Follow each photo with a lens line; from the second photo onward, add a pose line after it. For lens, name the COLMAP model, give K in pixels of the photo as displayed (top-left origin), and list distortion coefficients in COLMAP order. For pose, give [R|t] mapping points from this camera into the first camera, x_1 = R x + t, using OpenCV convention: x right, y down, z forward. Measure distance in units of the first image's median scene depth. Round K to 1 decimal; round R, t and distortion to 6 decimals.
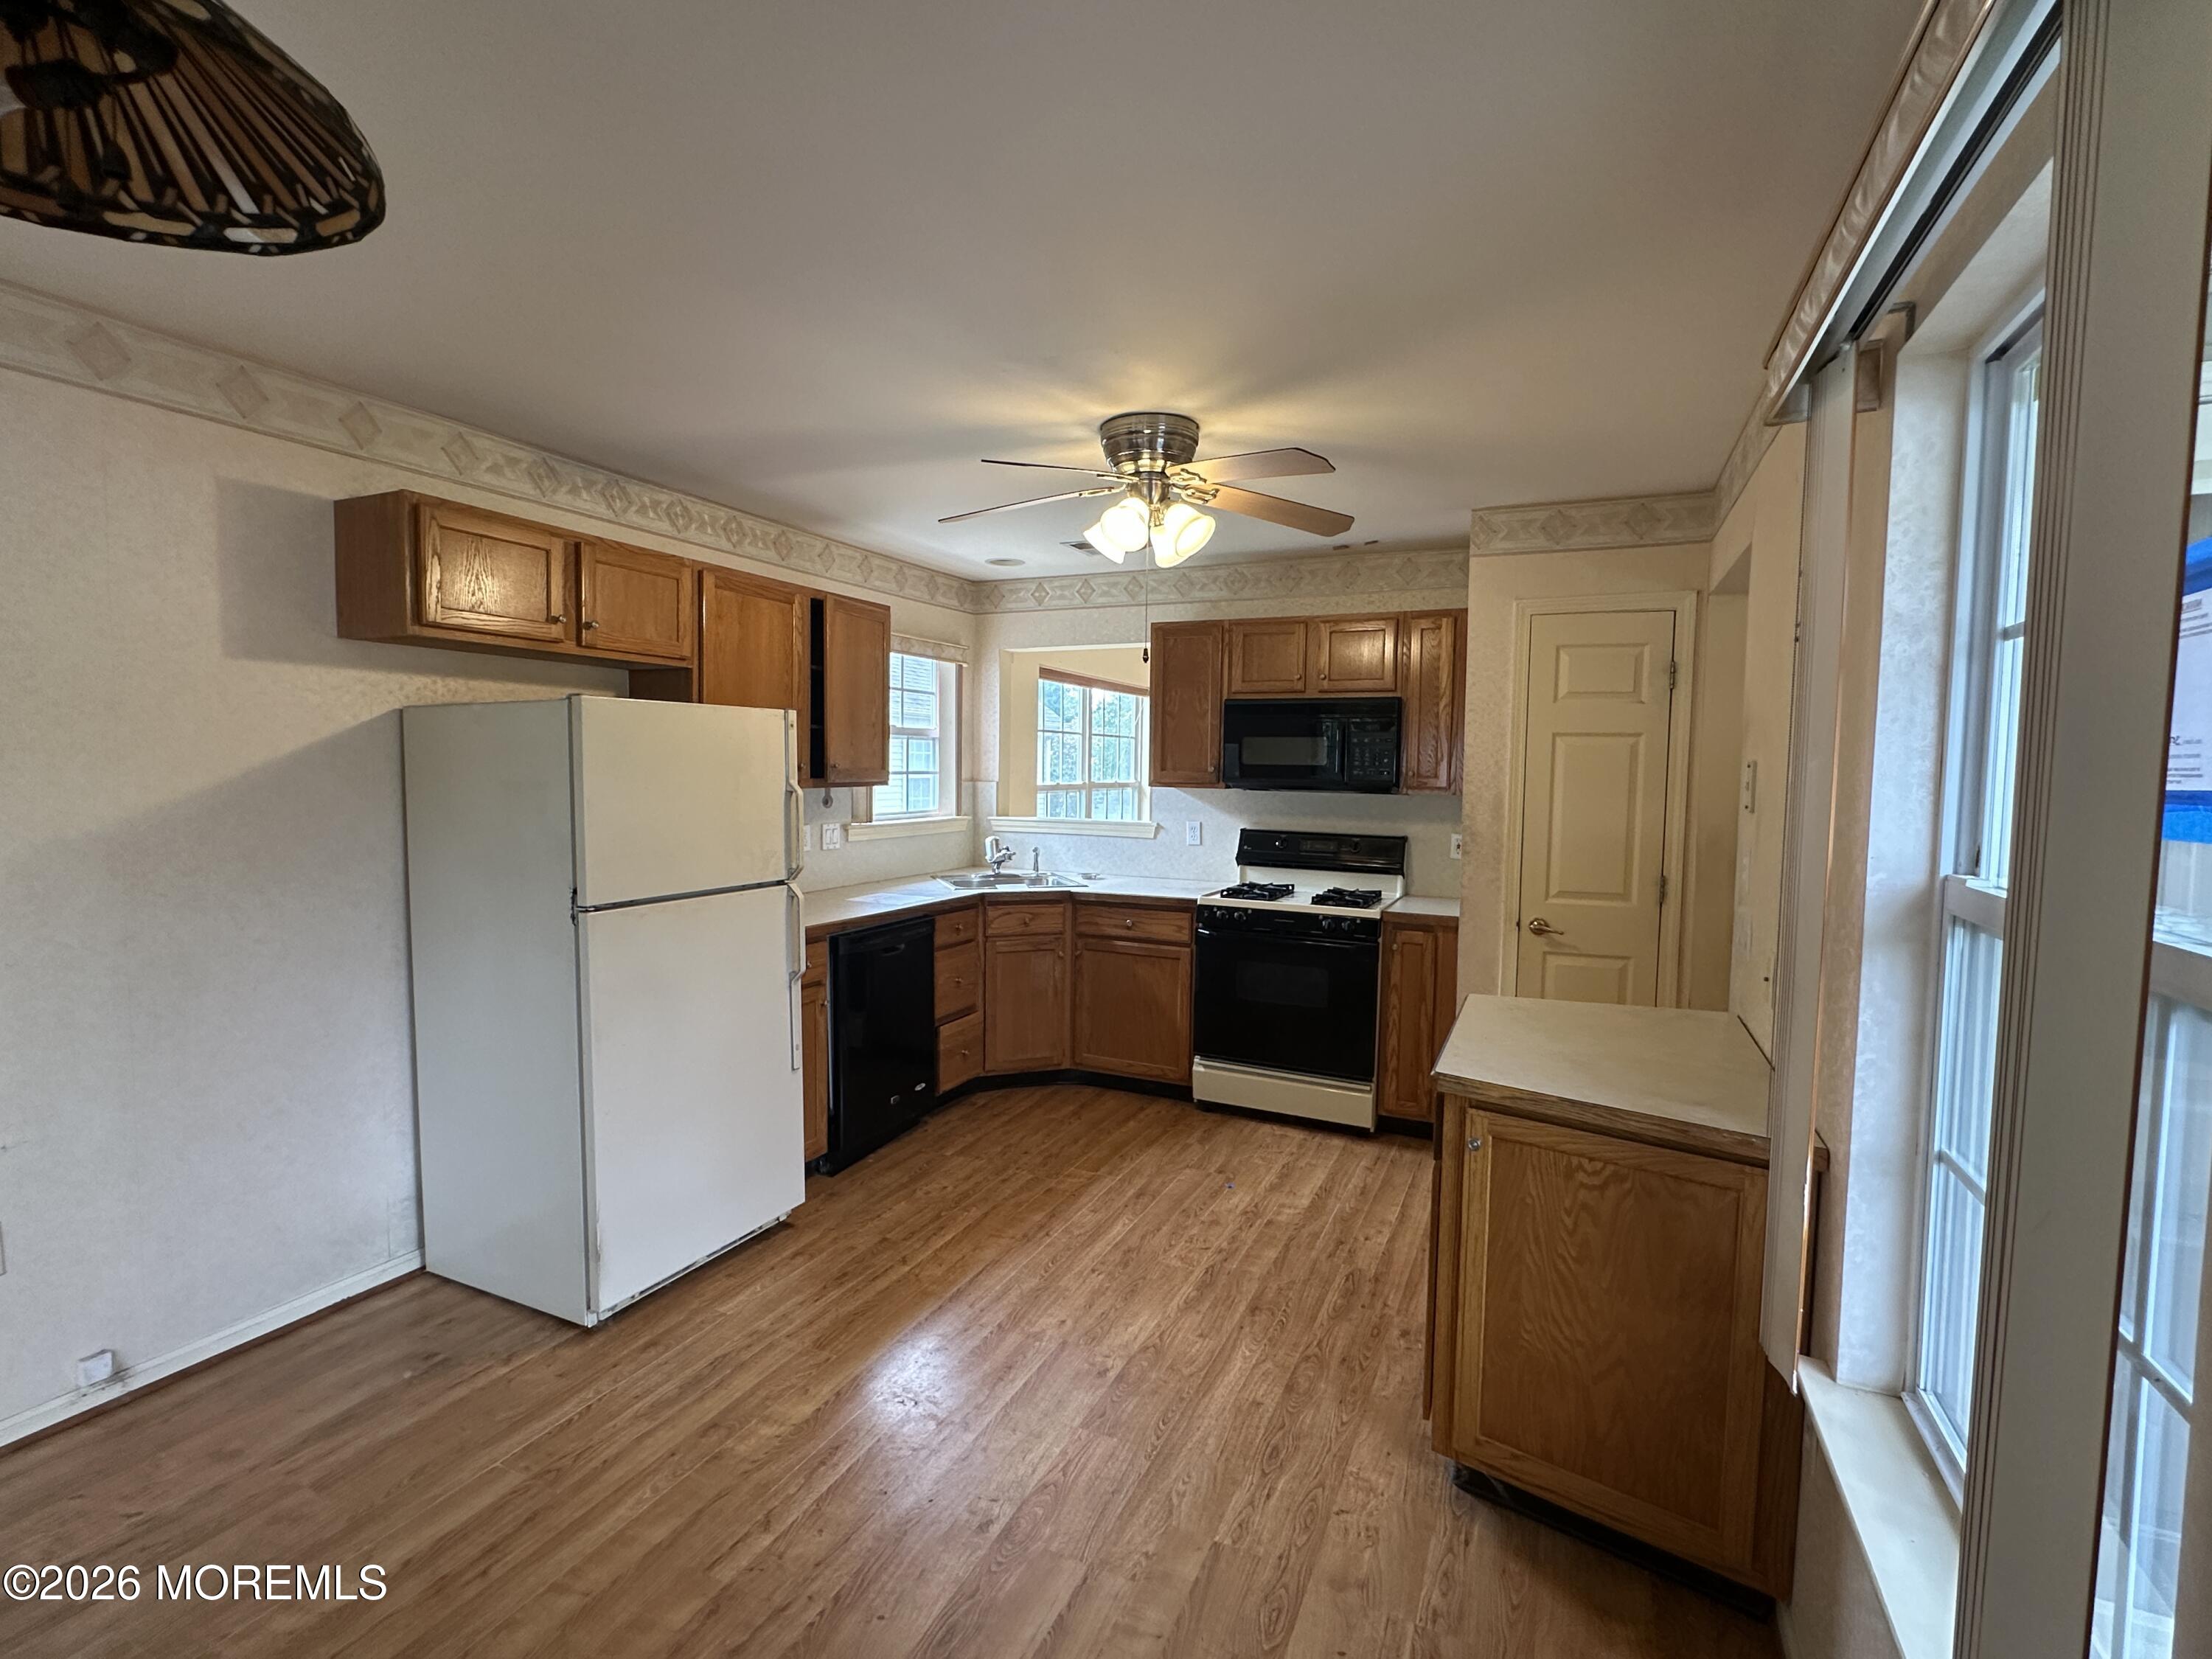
lens RADIAL K [[1021.6, 0, 1106.6], [0, 1021.6, 829.2], [0, 0, 1]] dist [-0.006795, 0.001426]
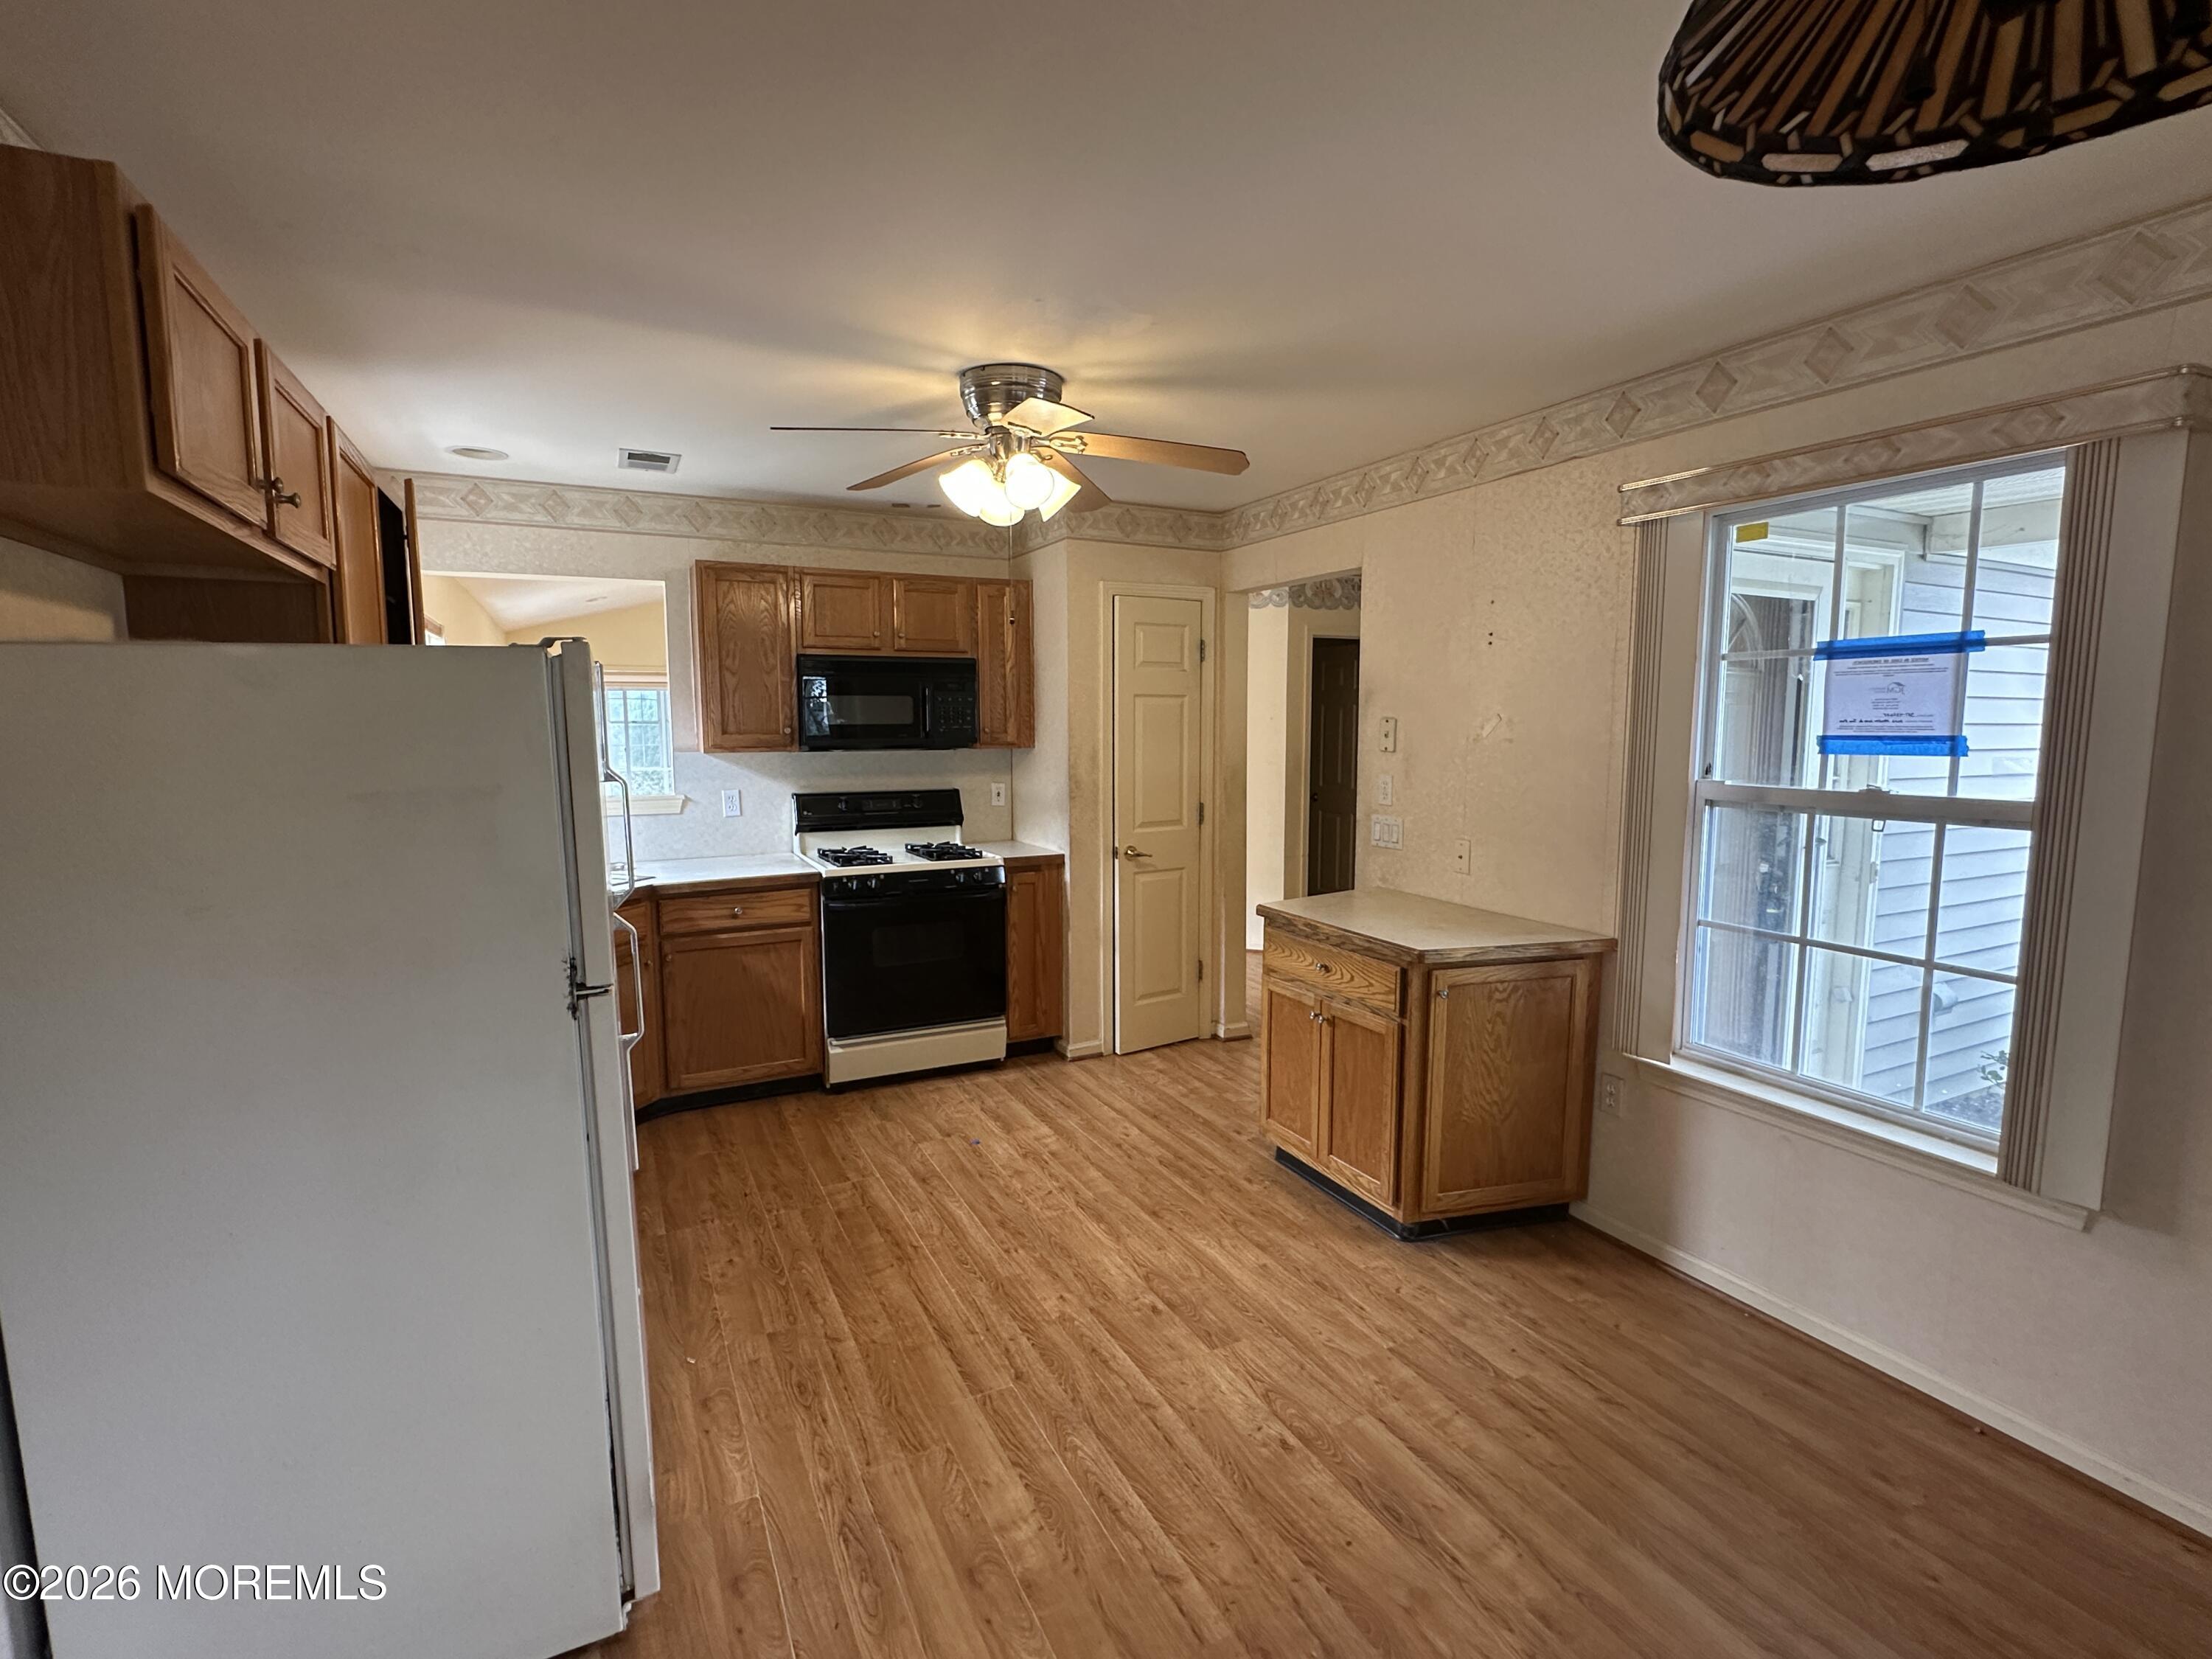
lens RADIAL K [[1021.6, 0, 1108.4], [0, 1021.6, 830.3], [0, 0, 1]] dist [-0.006795, 0.001426]
pose [[0.622757, -0.102541, 0.775667, -0.552988], [0.061600, 0.994723, 0.082043, -0.034840], [-0.779987, -0.003312, 0.625788, 0.260420]]
